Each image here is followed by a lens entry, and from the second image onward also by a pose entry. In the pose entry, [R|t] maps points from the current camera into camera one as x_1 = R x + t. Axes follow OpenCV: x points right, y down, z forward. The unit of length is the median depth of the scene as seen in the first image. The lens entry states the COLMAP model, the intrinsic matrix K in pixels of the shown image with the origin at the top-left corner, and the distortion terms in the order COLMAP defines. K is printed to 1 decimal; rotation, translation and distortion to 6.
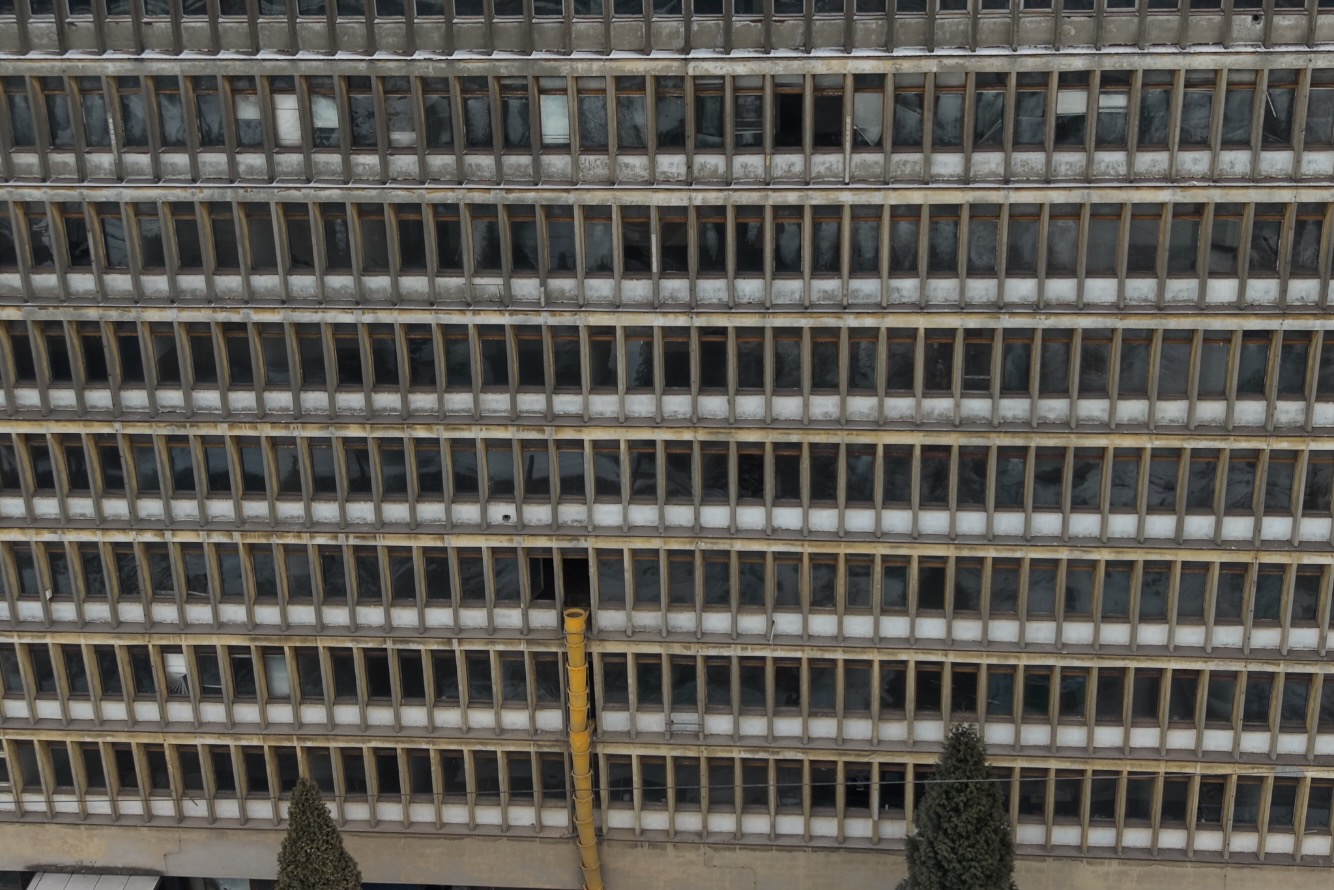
lens RADIAL K [[1742.3, 0, 666.1], [0, 1742.3, 375.9], [0, 0, 1]] dist [0.217911, -0.722098]
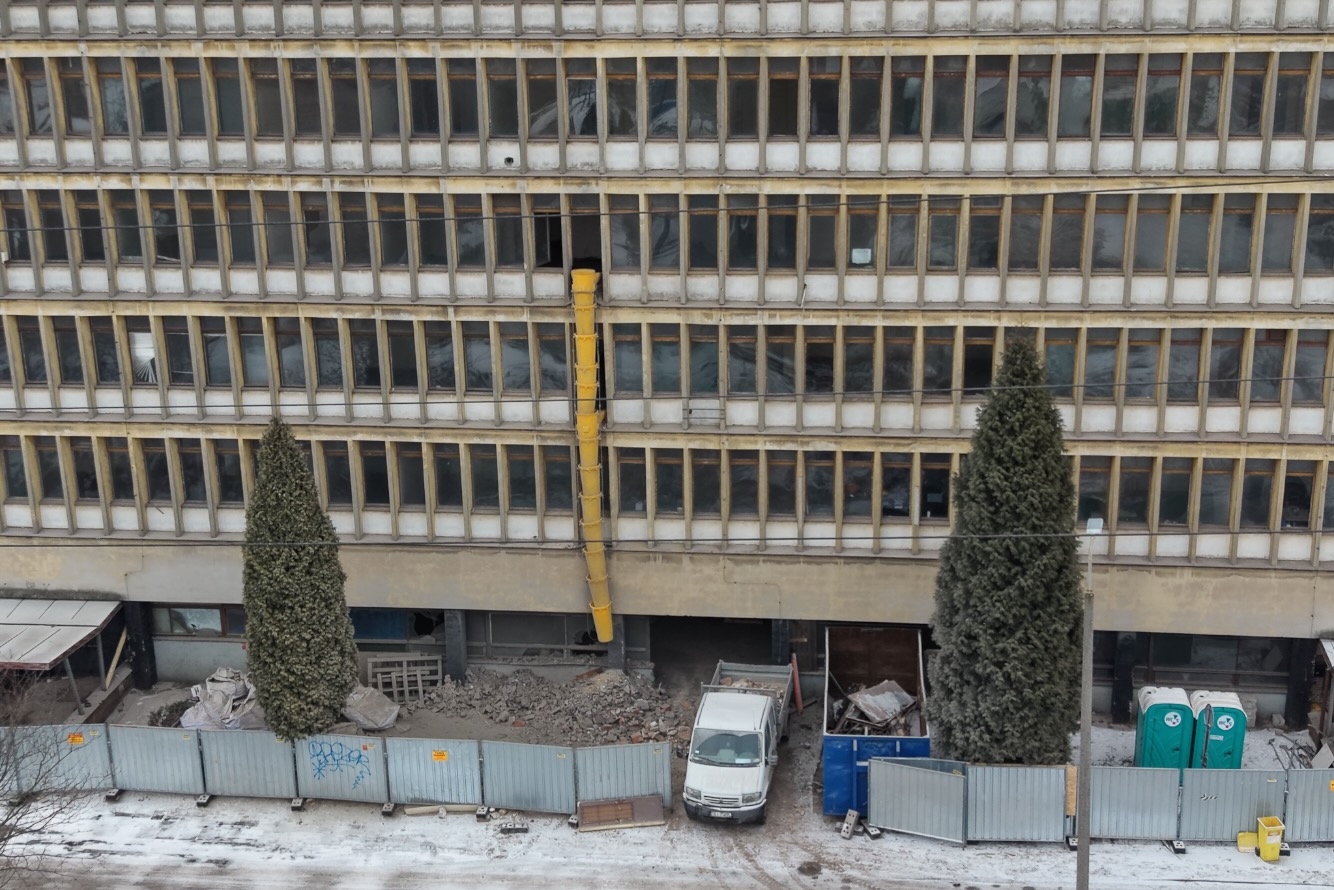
lens RADIAL K [[1748.9, 0, 665.1], [0, 1748.9, 436.2], [0, 0, 1]] dist [0.214977, -0.737671]
pose [[0.999724, 0.015413, -0.017754, 0.006763], [-0.016515, 0.997835, -0.063663, 0.276489], [0.016734, 0.063938, 0.997814, 0.109066]]
